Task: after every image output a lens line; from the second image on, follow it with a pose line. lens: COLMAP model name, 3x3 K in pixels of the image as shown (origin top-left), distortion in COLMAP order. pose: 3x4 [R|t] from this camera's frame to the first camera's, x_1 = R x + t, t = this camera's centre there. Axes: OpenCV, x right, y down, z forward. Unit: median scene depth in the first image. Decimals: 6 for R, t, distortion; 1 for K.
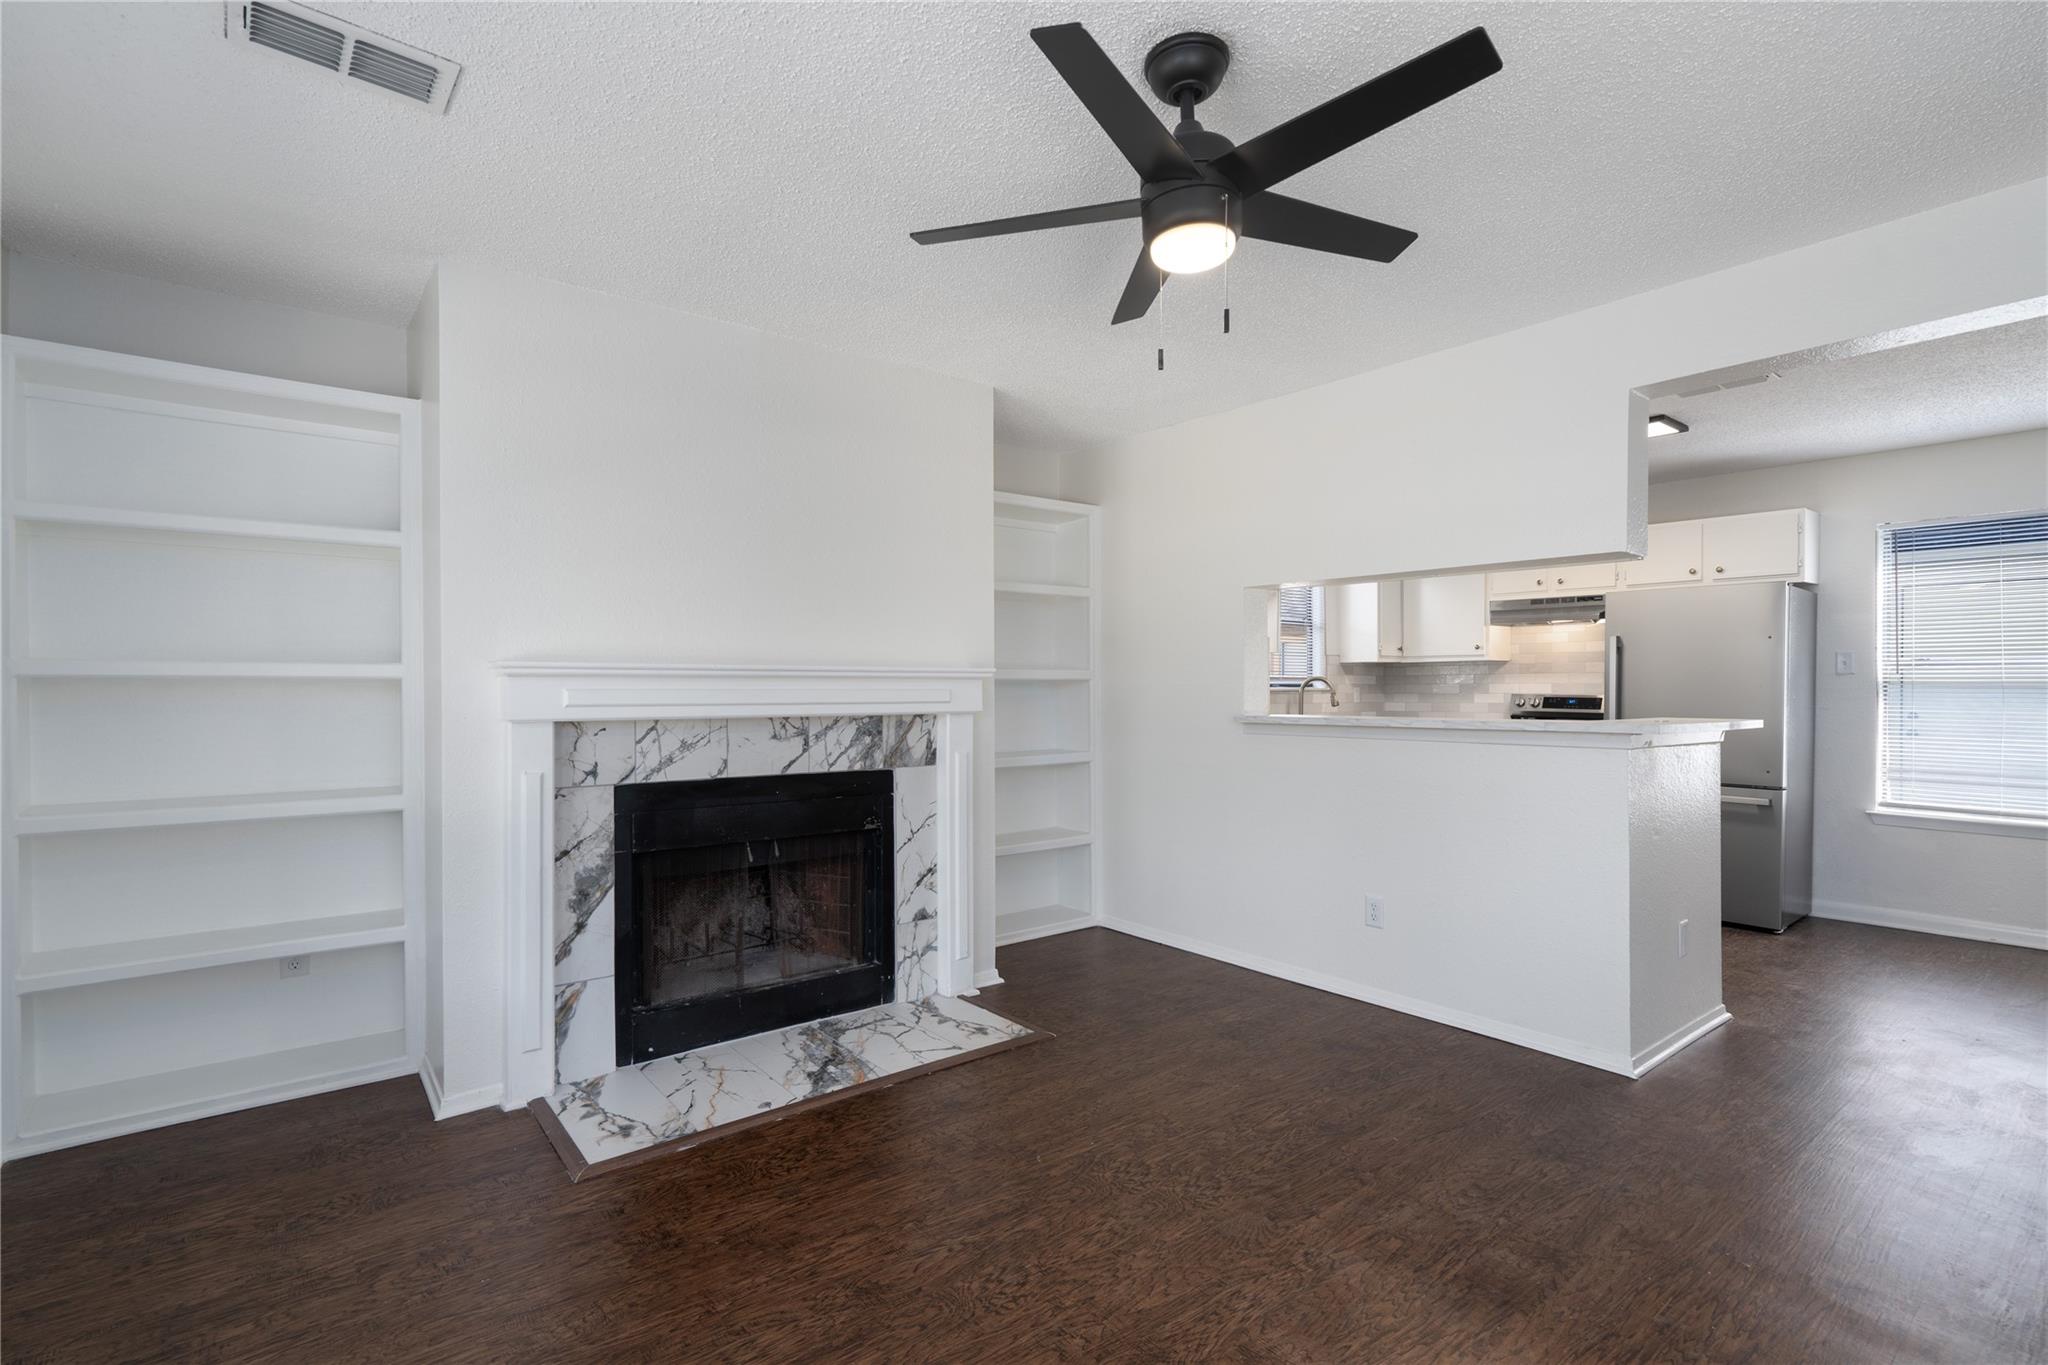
lens RADIAL K [[946.2, 0, 1018.1], [0, 946.2, 689.9], [0, 0, 1]] dist [-0.004470, 0.001875]
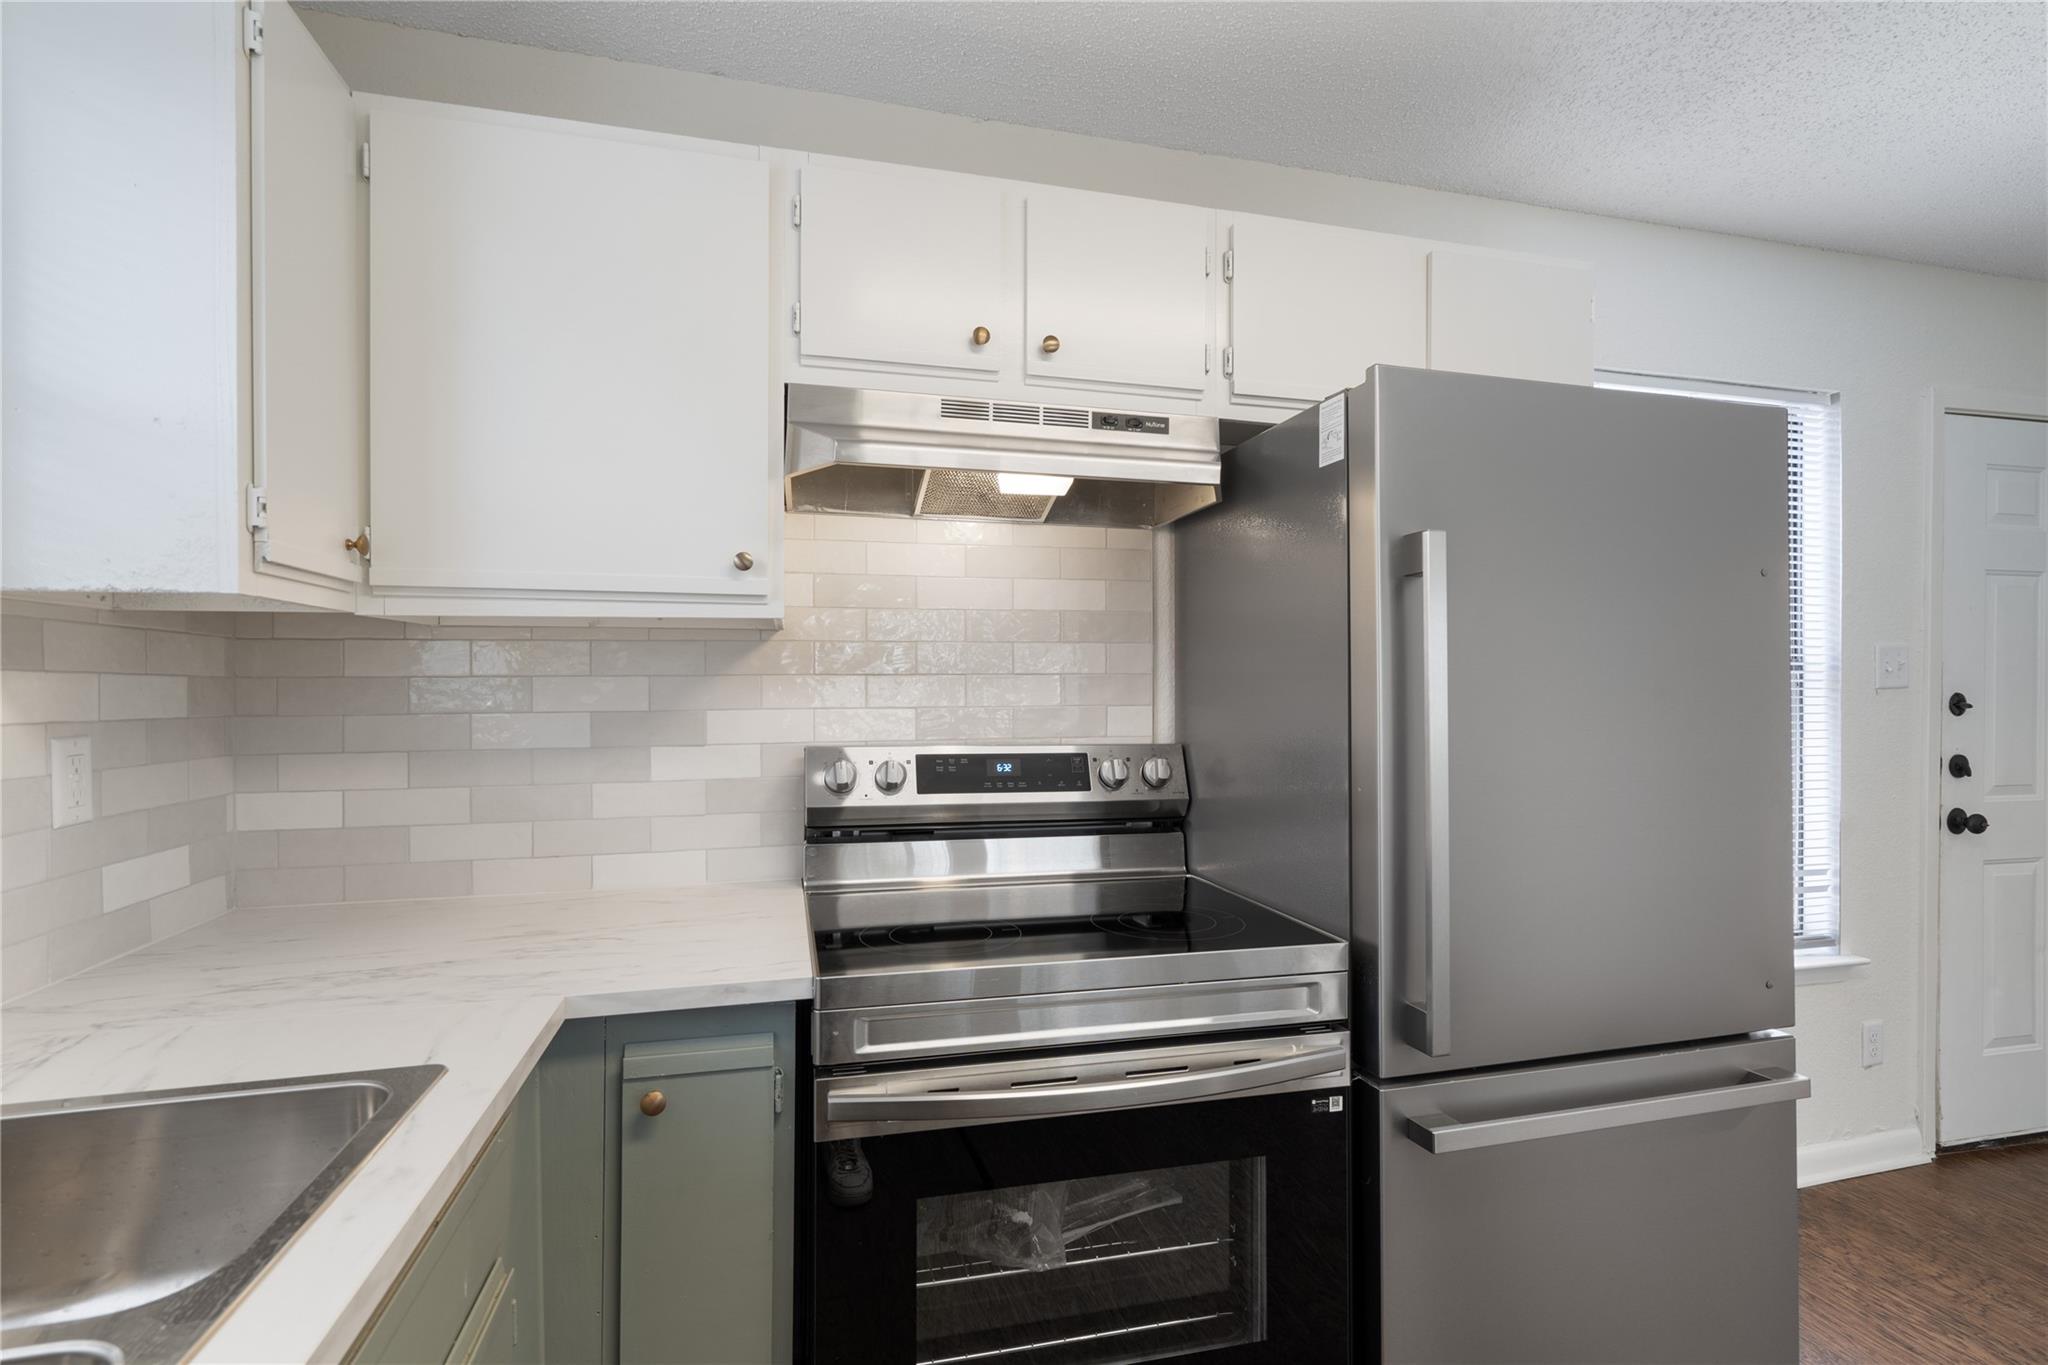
lens RADIAL K [[946.2, 0, 1011.8], [0, 946.2, 686.6], [0, 0, 1]] dist [-0.004470, 0.001875]
pose [[0.412348, 0.000713, 0.911026, 0.541639], [0.006263, 0.999974, -0.003617, -0.022374], [-0.911005, 0.007197, 0.412332, 1.539190]]
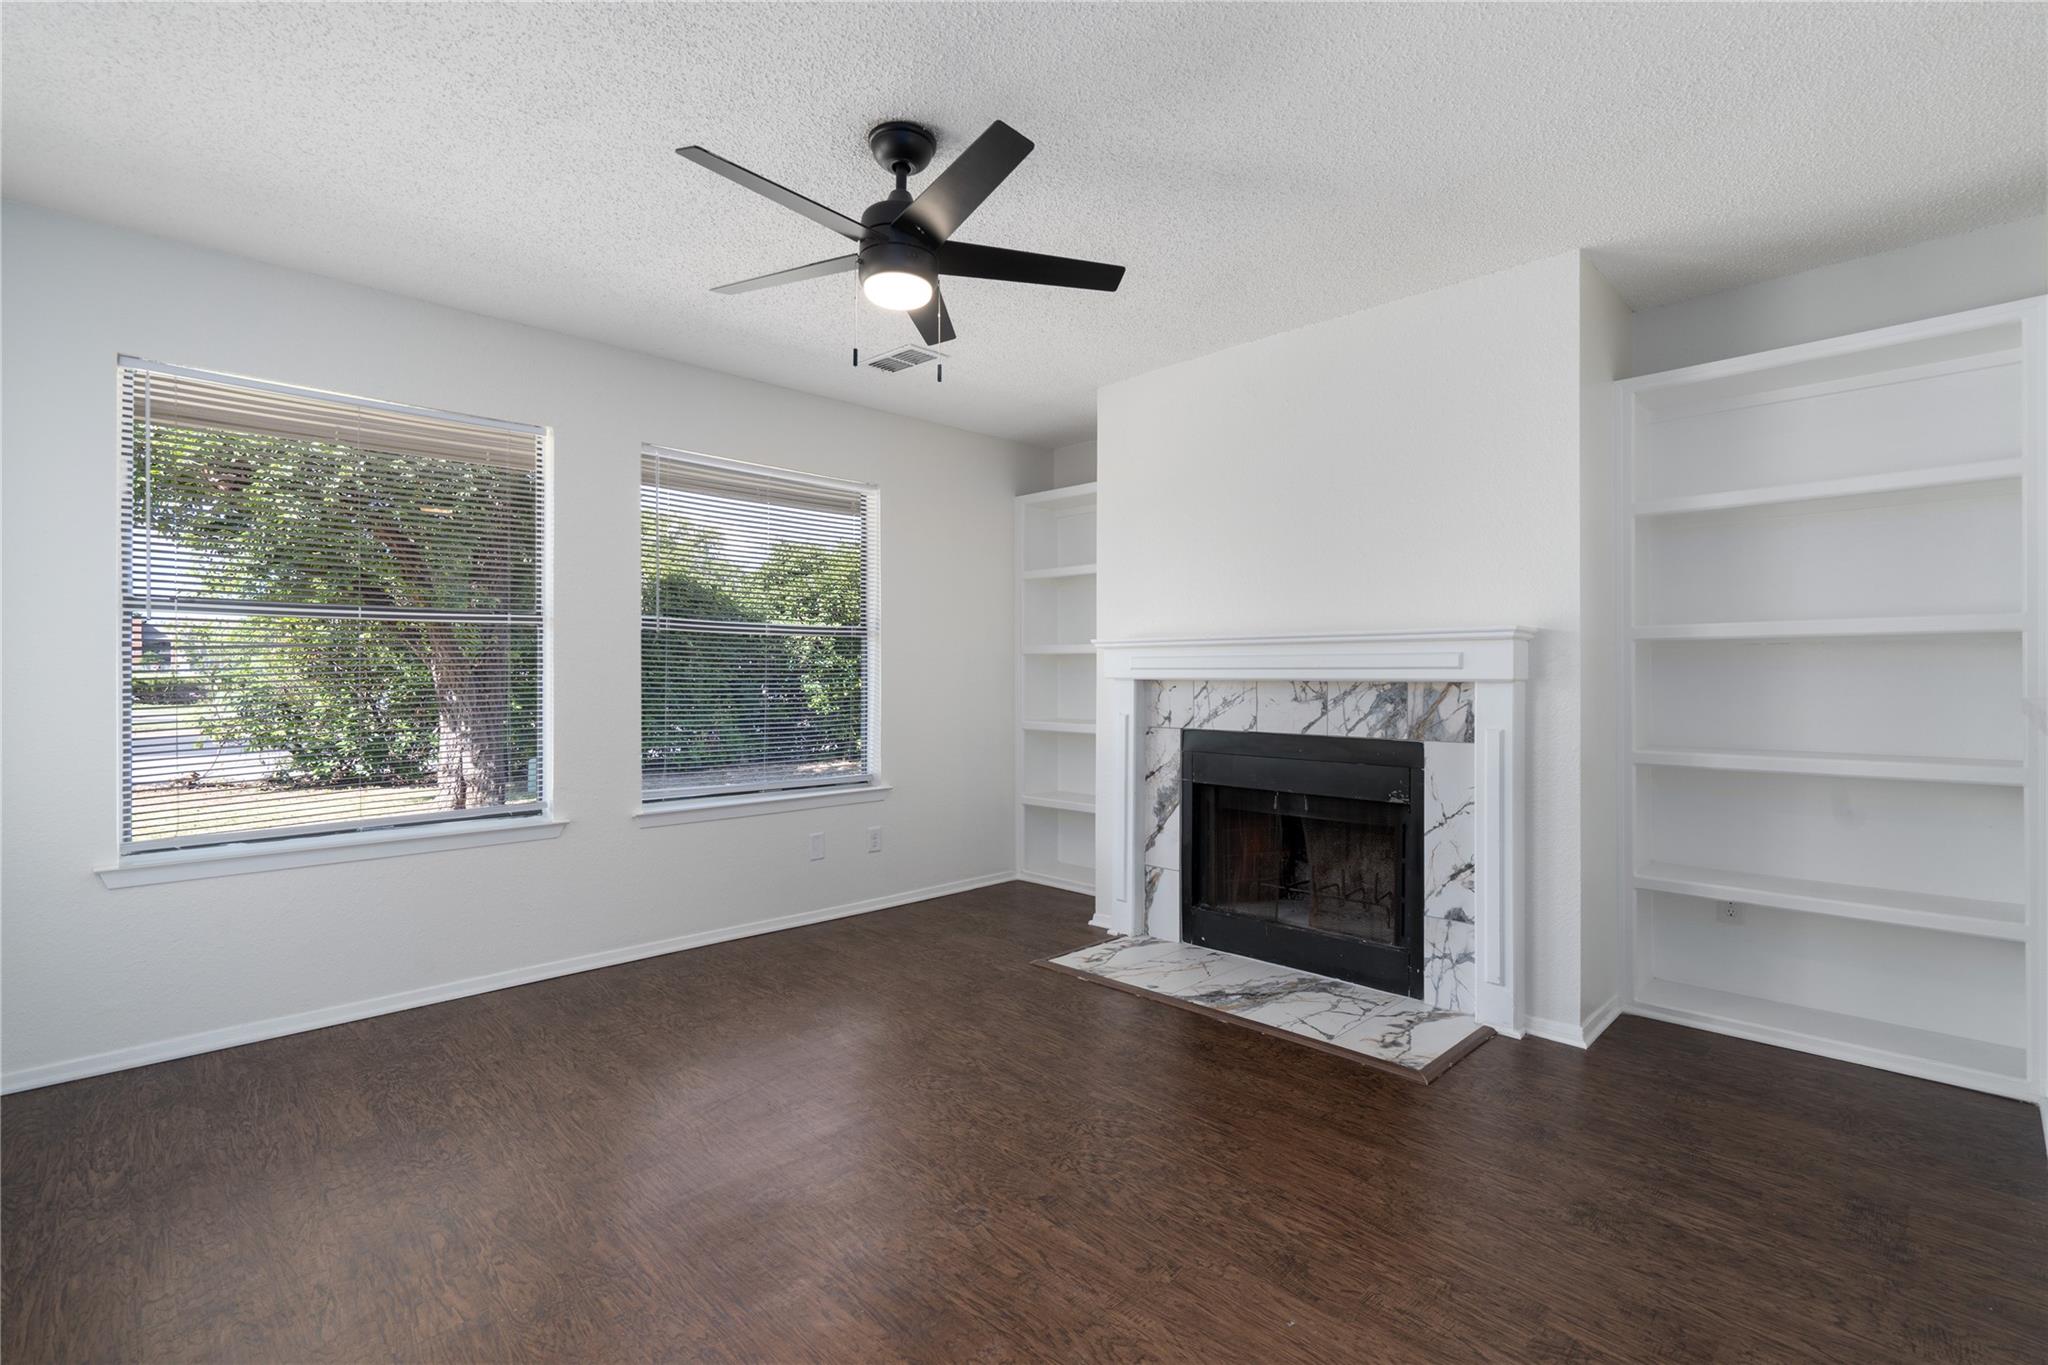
lens RADIAL K [[946.2, 0, 1012.6], [0, 946.2, 669.8], [0, 0, 1]] dist [-0.004470, 0.001875]
pose [[0.100911, -0.002076, -0.994893, 0.774606], [-0.000864, 0.999997, -0.002174, 0.018569], [0.994895, 0.001079, 0.100909, 0.556344]]
